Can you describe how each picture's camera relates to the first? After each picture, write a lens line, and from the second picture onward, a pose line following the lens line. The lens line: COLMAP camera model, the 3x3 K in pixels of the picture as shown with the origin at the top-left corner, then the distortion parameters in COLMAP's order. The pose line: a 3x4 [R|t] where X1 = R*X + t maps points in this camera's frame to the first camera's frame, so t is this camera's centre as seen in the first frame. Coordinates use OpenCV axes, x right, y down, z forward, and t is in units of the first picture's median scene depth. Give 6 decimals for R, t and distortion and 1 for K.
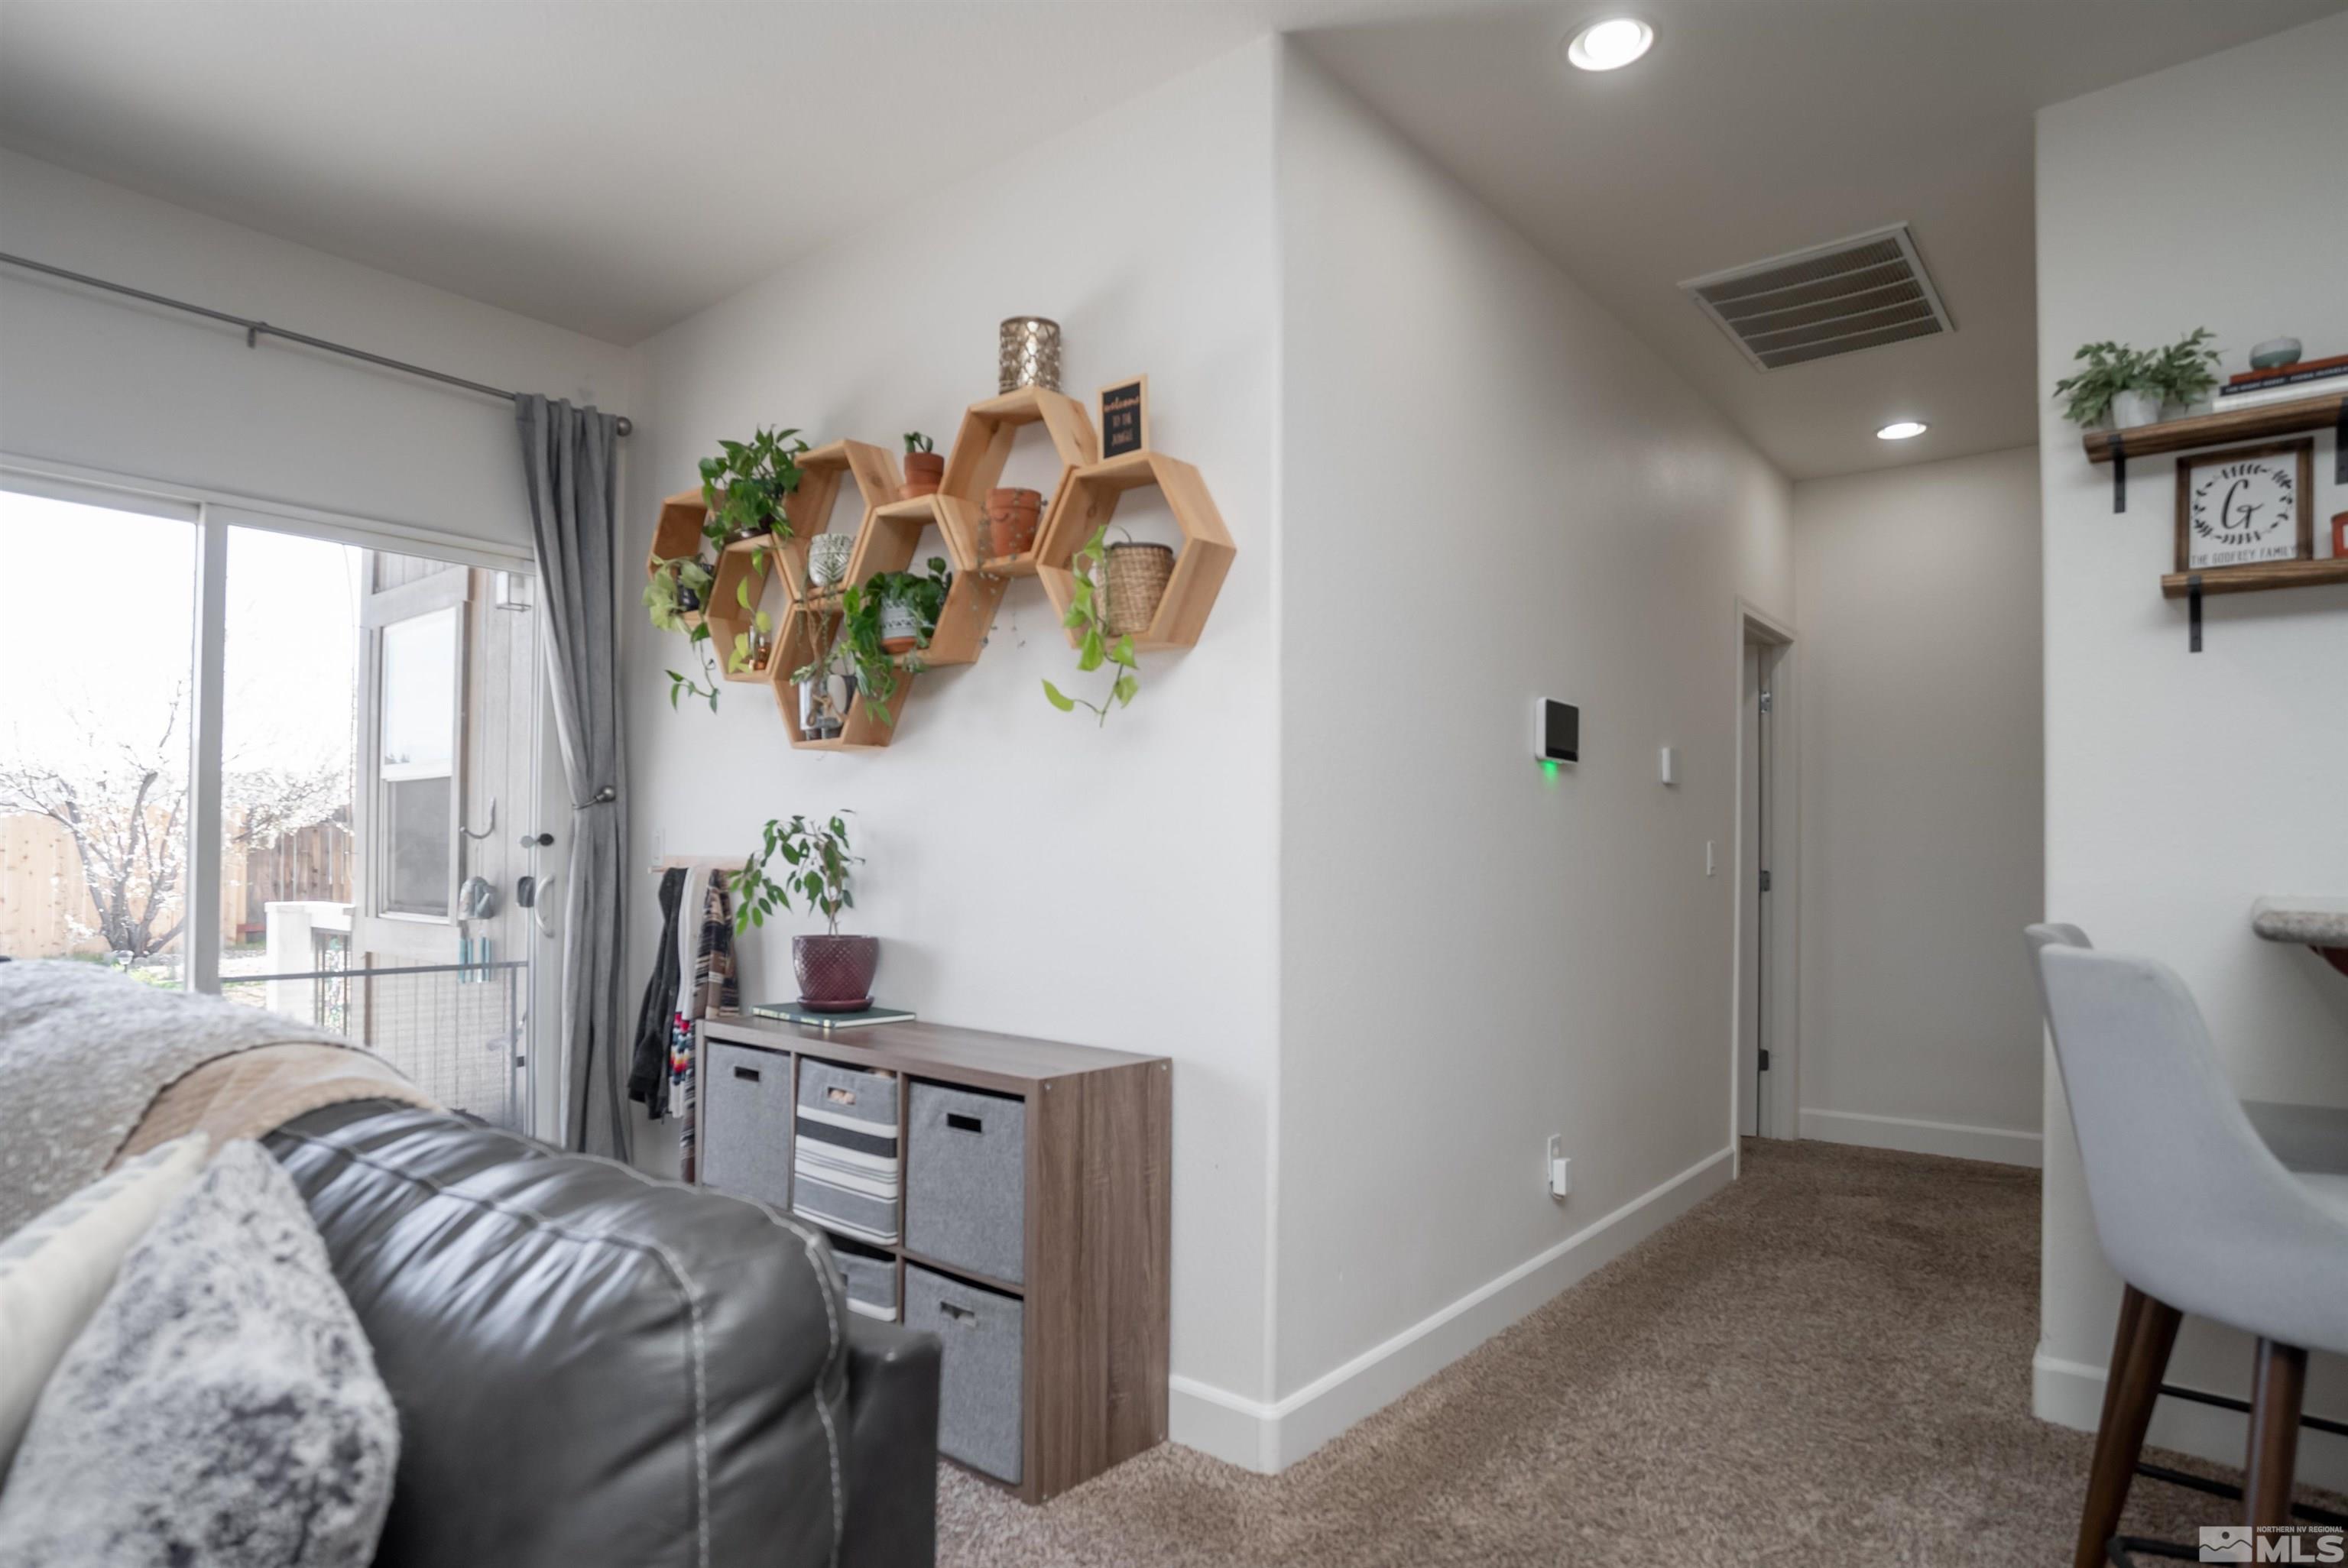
lens RADIAL K [[1287.1, 0, 1168.5], [0, 1287.1, 824.8], [0, 0, 1]] dist [-0.074486, 0.043477]
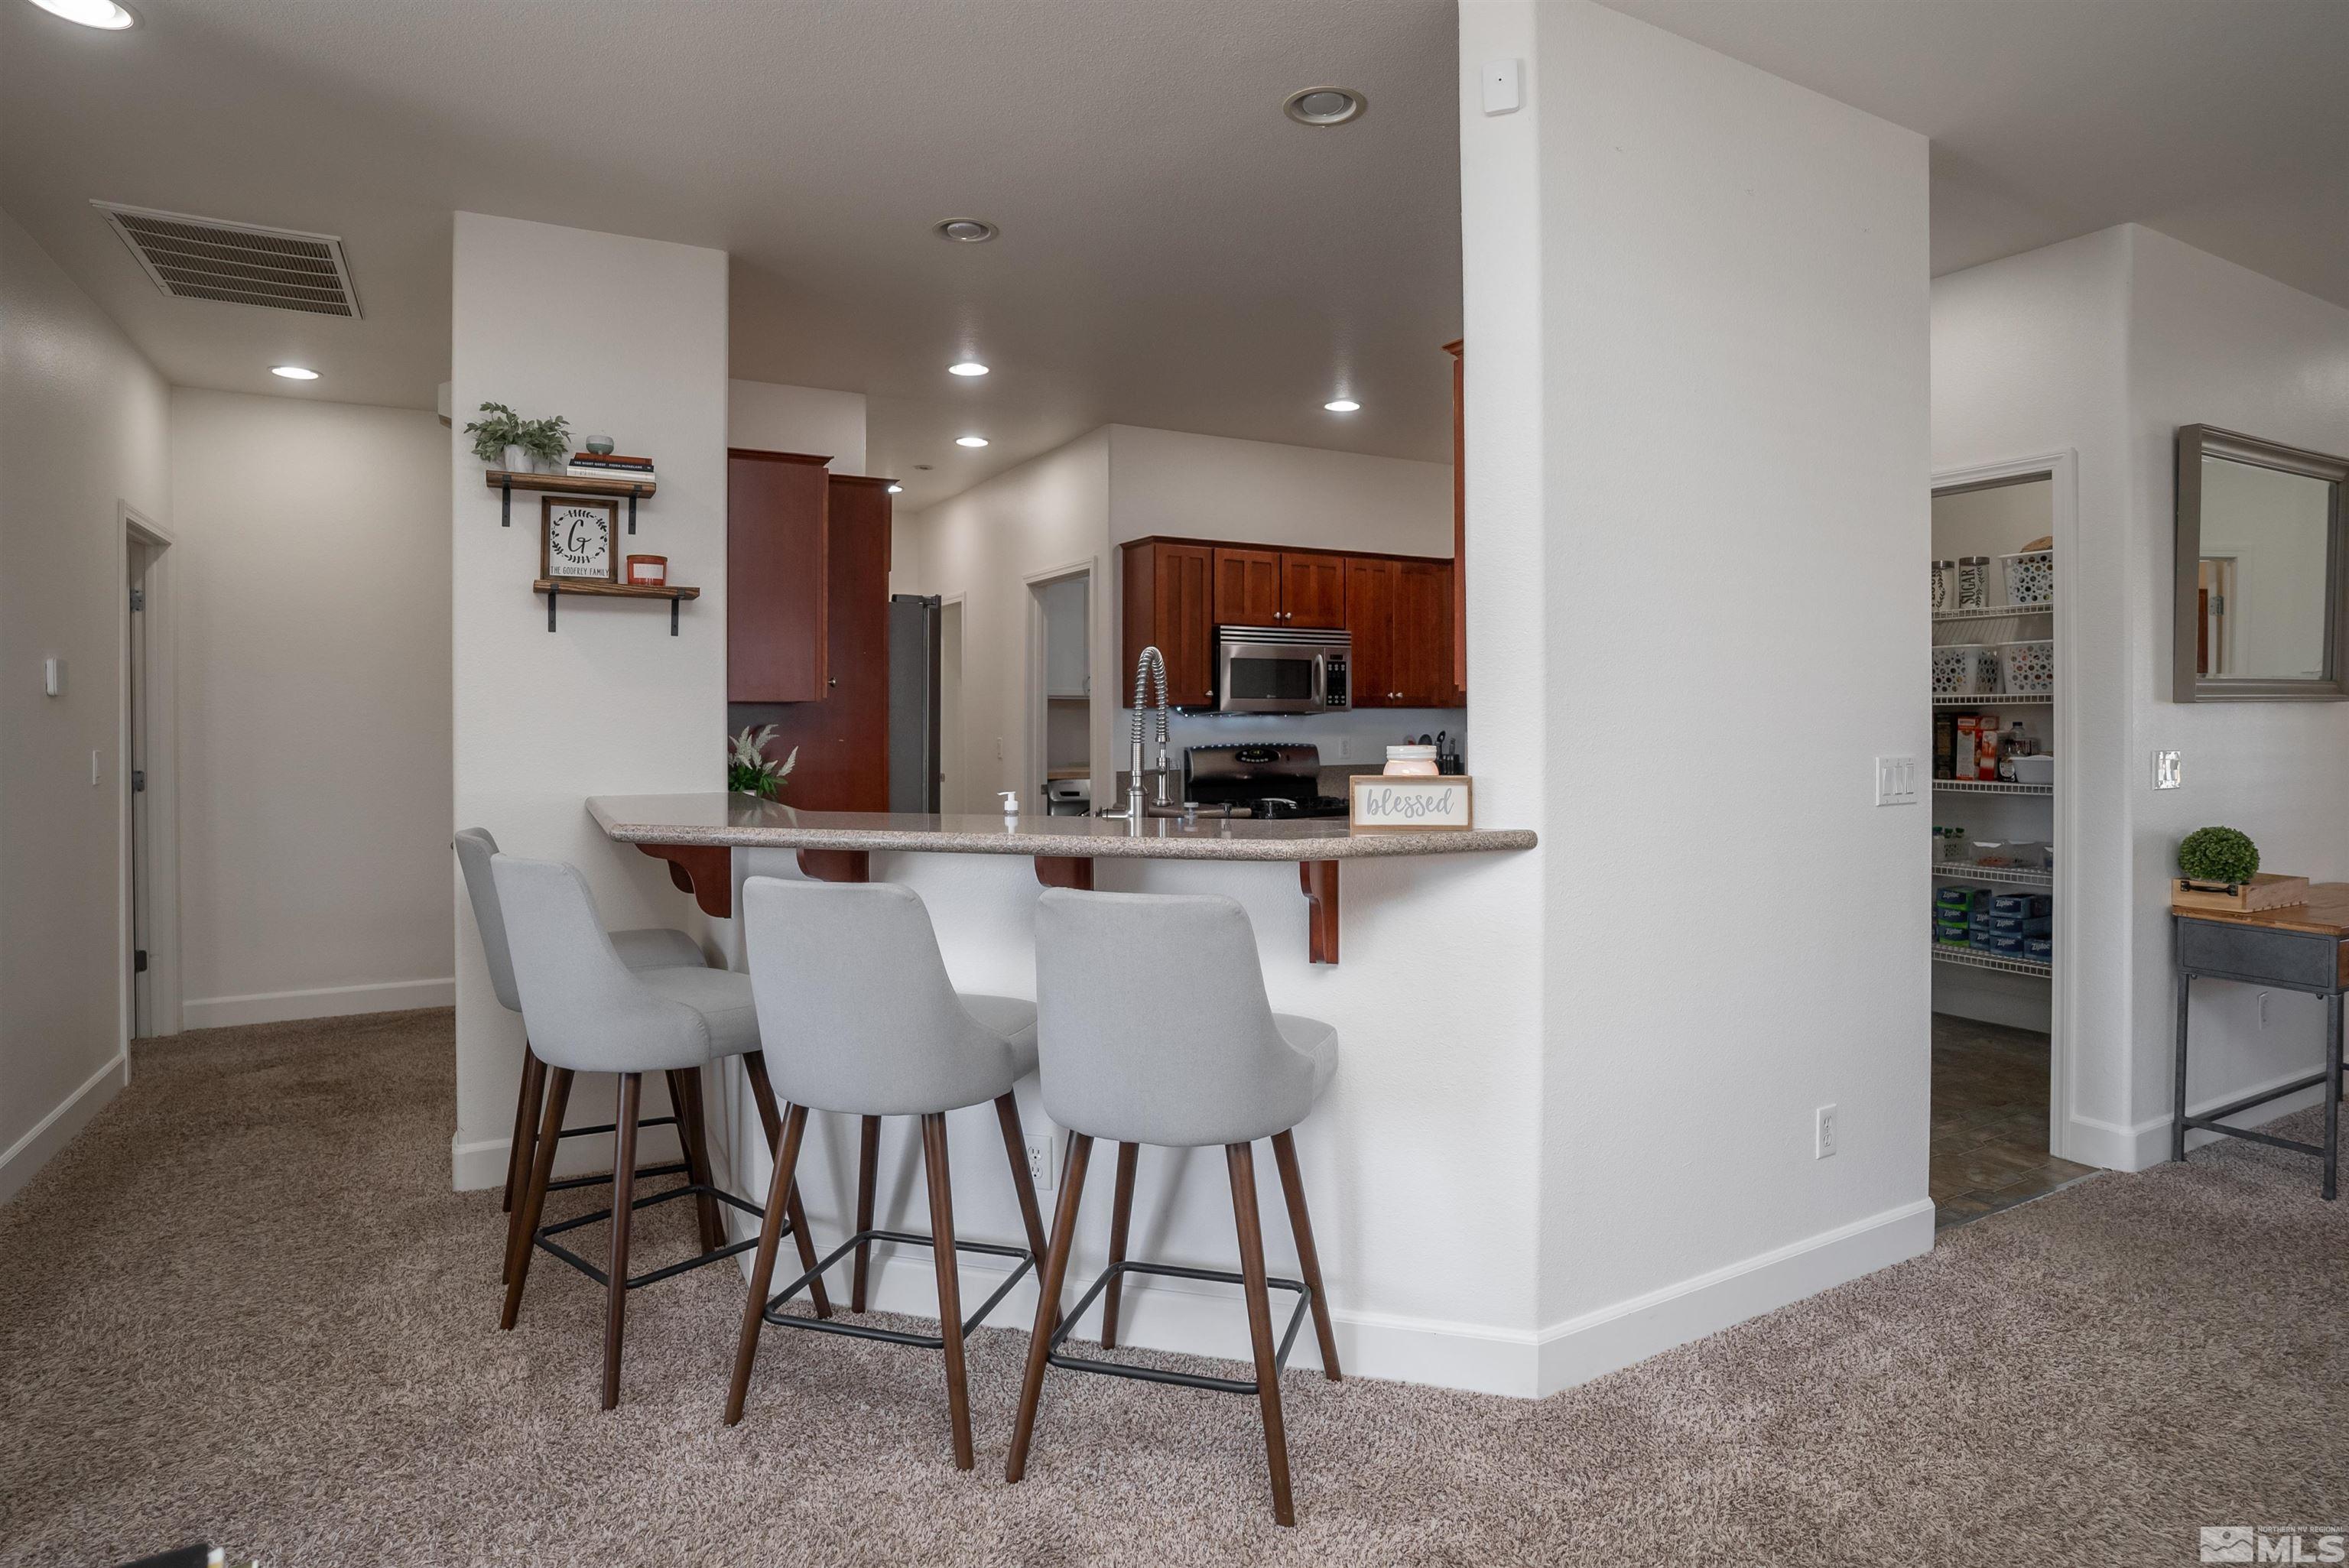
lens RADIAL K [[1244.9, 0, 1169.9], [0, 1244.9, 782.1], [0, 0, 1]] dist [-0.071579, 0.042681]
pose [[0.359240, -0.052073, 0.931791, -0.239004], [-0.023820, 0.997605, 0.064935, -0.071869], [-0.932941, -0.045523, 0.357140, -0.173415]]
